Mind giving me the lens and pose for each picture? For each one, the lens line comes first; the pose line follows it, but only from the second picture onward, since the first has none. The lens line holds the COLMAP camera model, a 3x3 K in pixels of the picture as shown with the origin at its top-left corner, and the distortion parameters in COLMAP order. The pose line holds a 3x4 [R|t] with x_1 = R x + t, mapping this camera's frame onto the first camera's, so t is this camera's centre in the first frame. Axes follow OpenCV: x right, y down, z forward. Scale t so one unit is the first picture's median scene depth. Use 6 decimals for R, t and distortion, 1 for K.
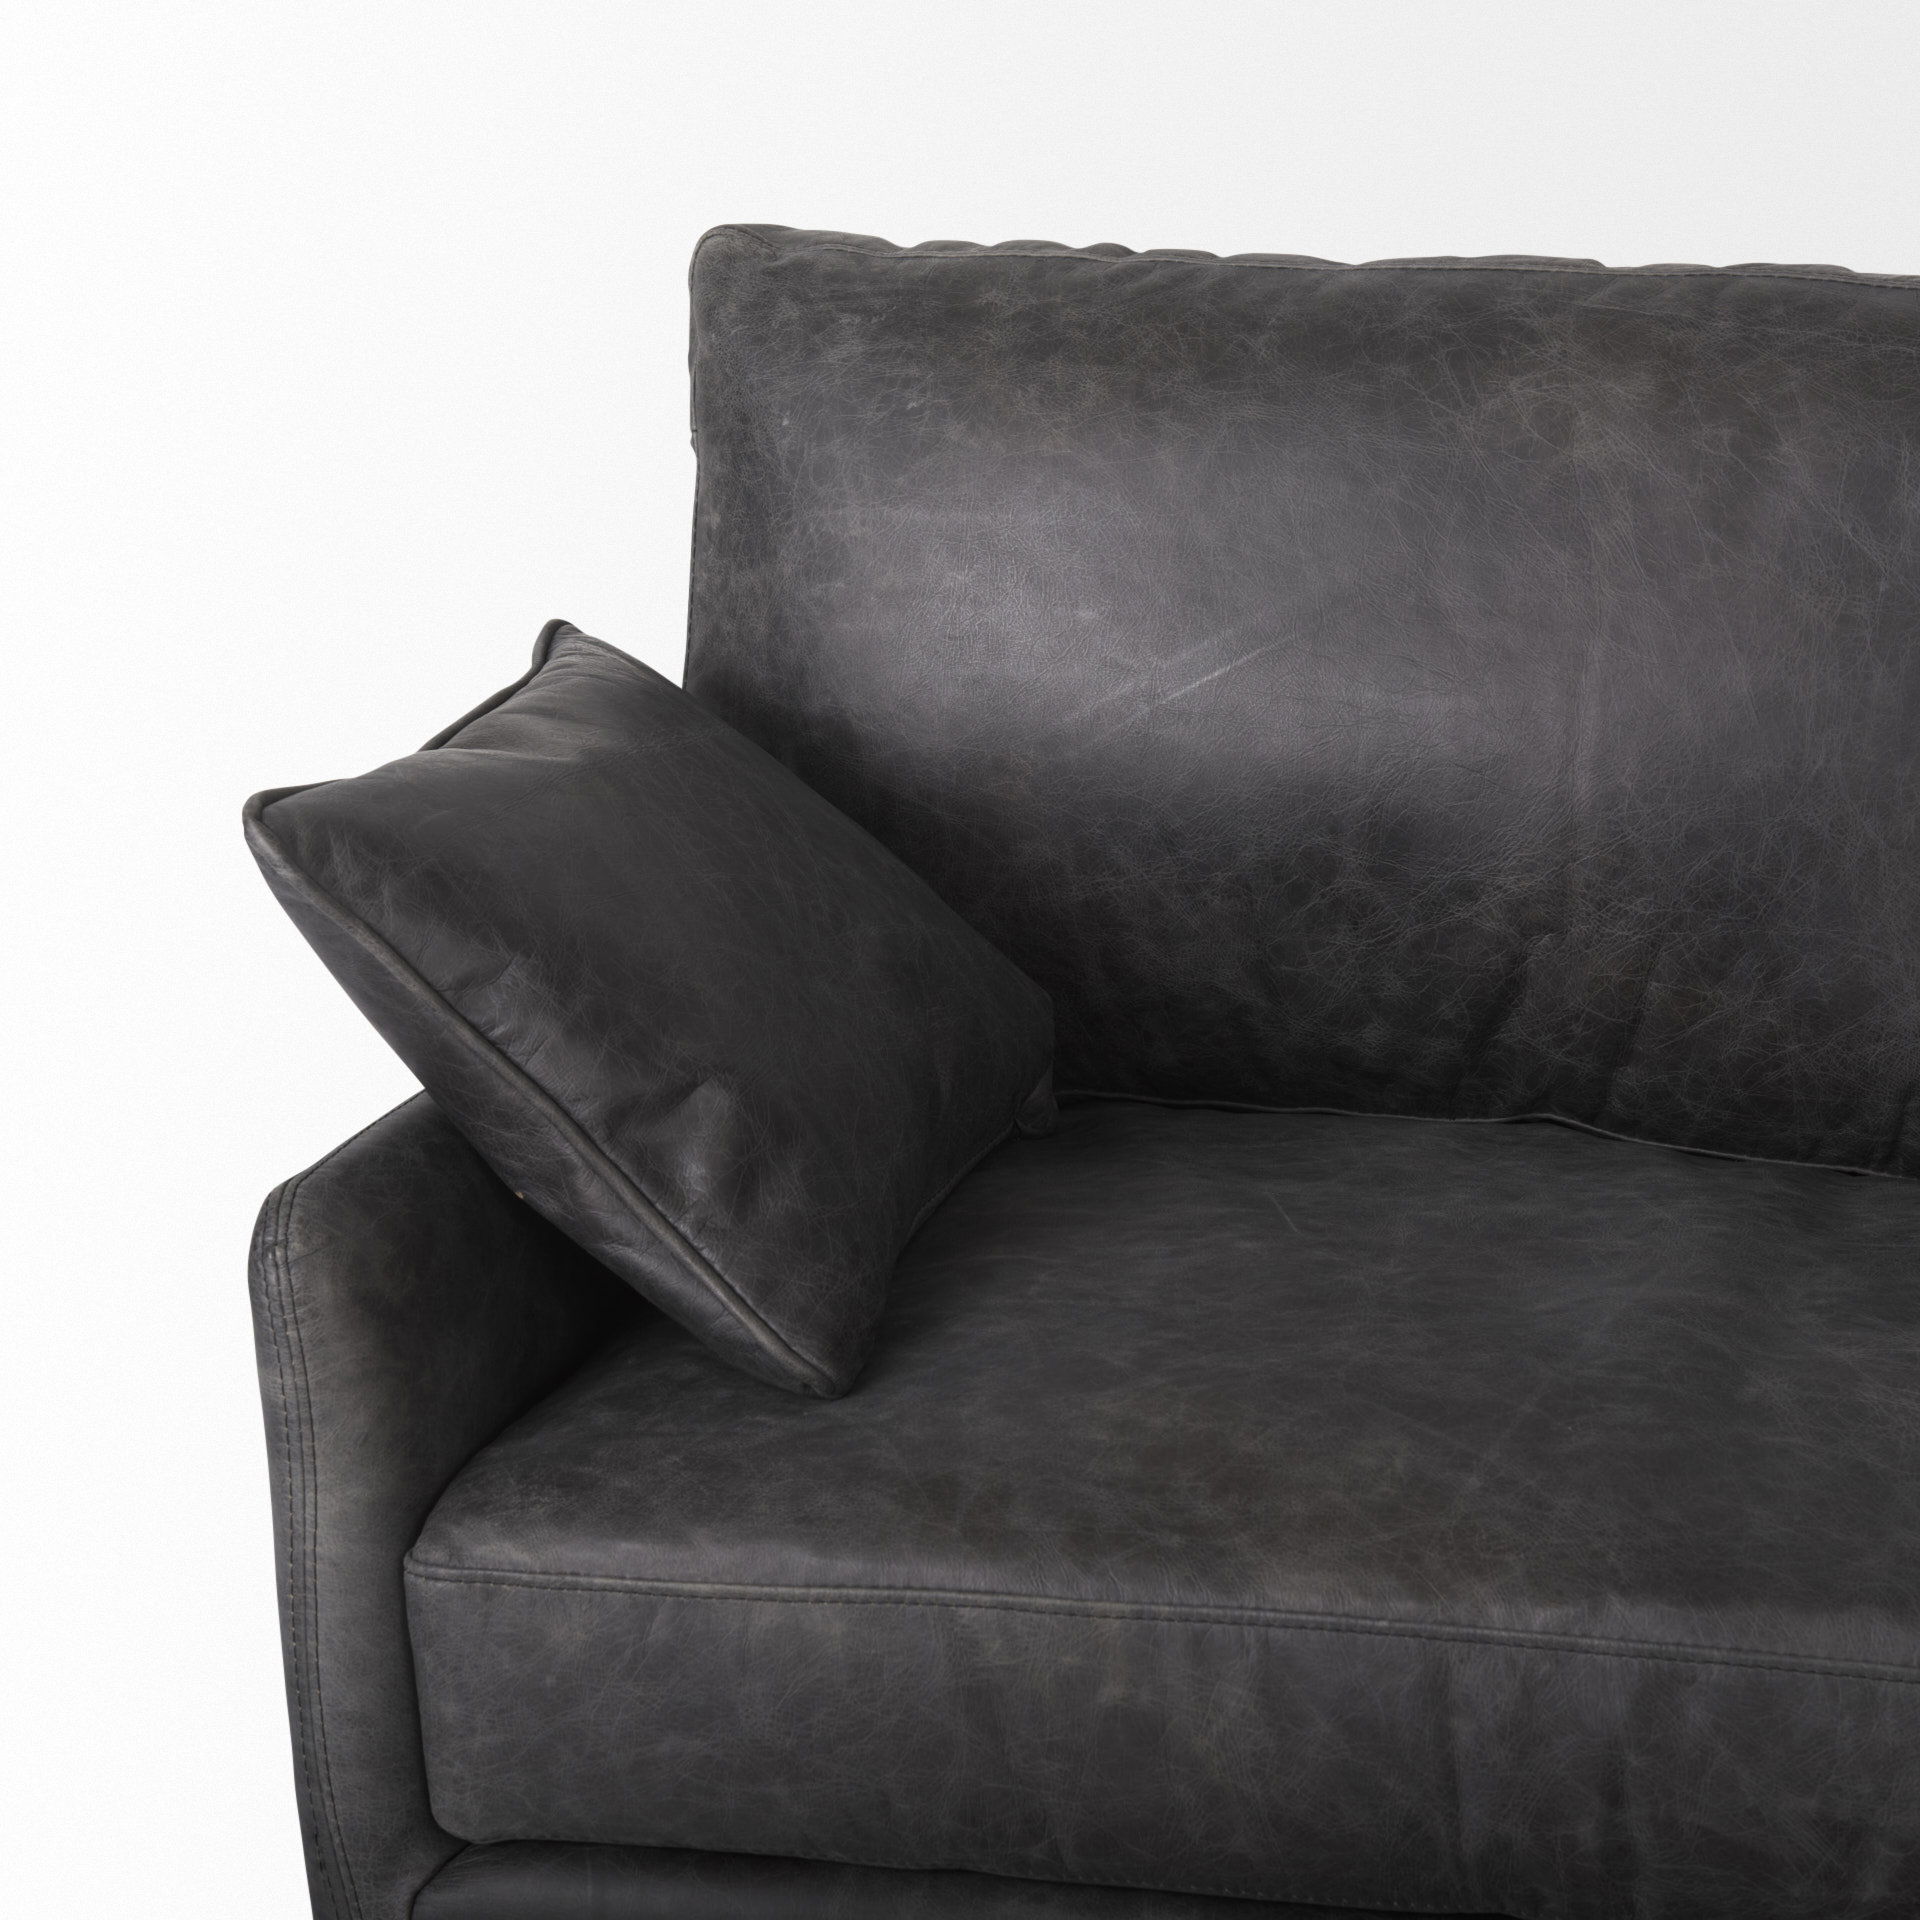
lens RADIAL K [[5557.8, 0, 1047.3], [0, 5557.8, 908.0], [0, 0, 1]] dist [0.198761, 0.000000]
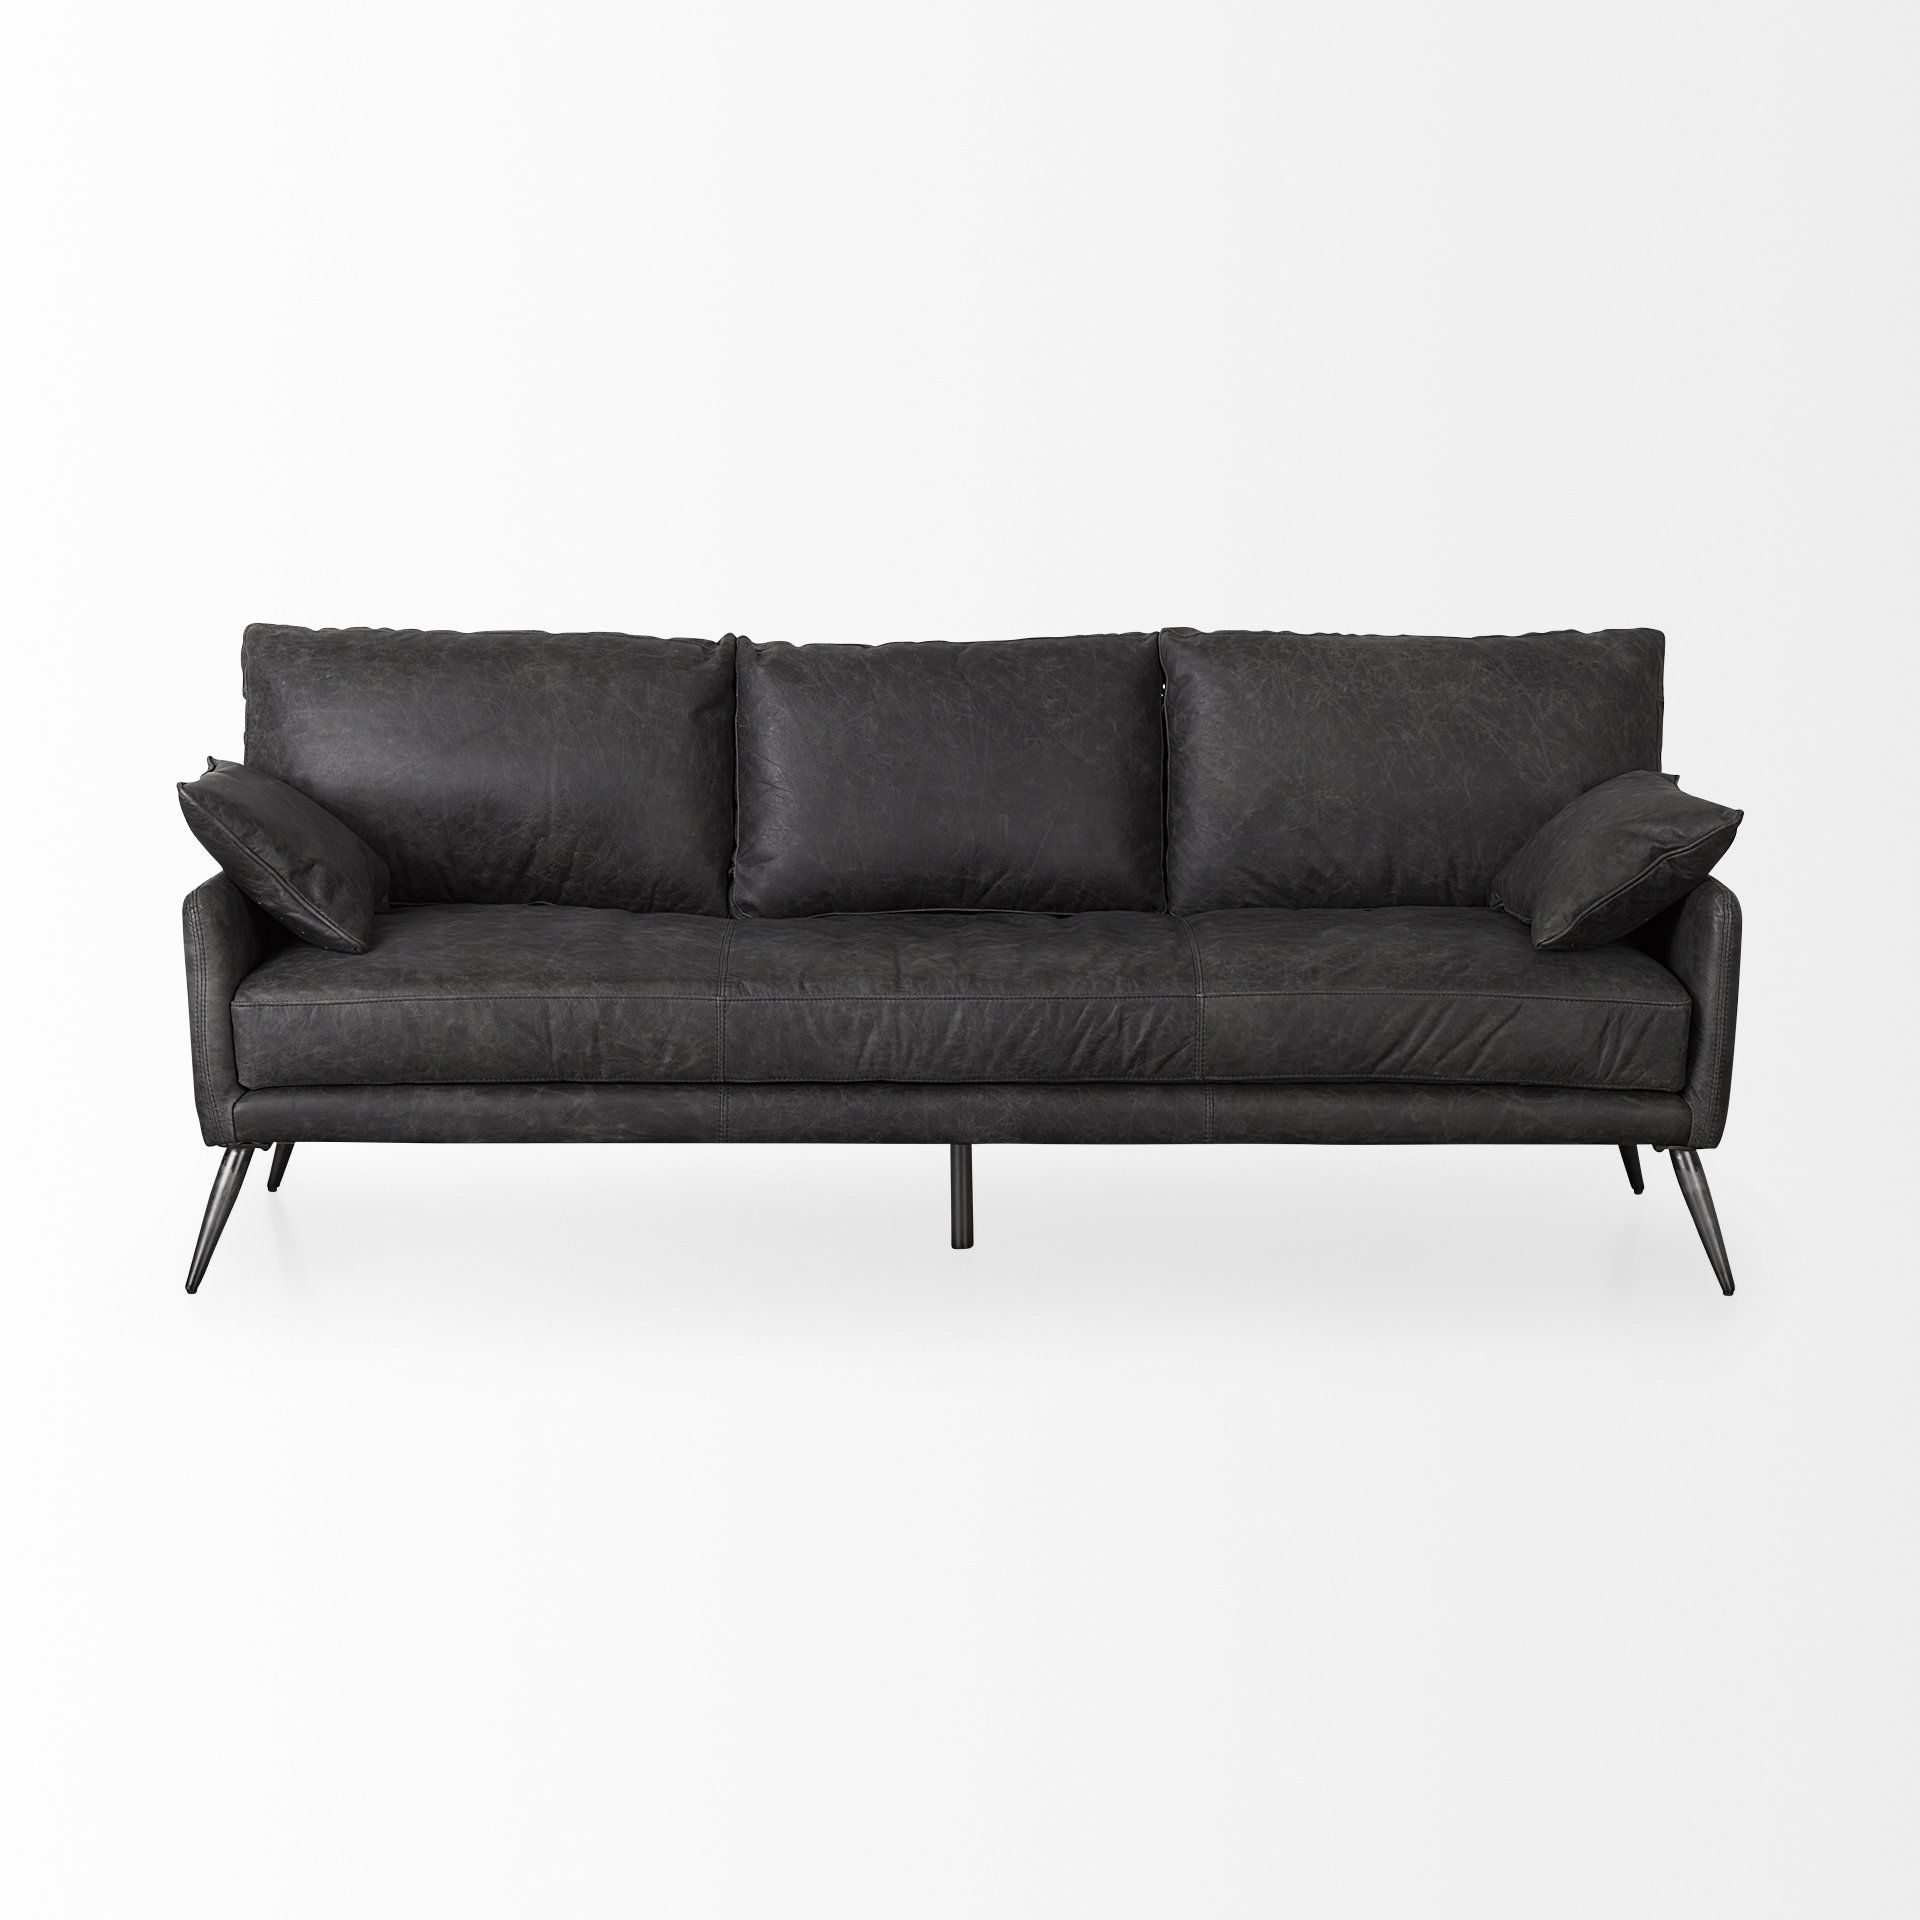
lens RADIAL K [[5557.8, 0, 1042.2], [0, 5557.8, 769.0], [0, 0, 1]] dist [0.198761, 0.000000]
pose [[0.963197, -0.011667, 0.268543, -0.536307], [0.045753, 0.991594, -0.121027, 0.399395], [-0.264874, 0.128860, 0.955634, -2.323281]]
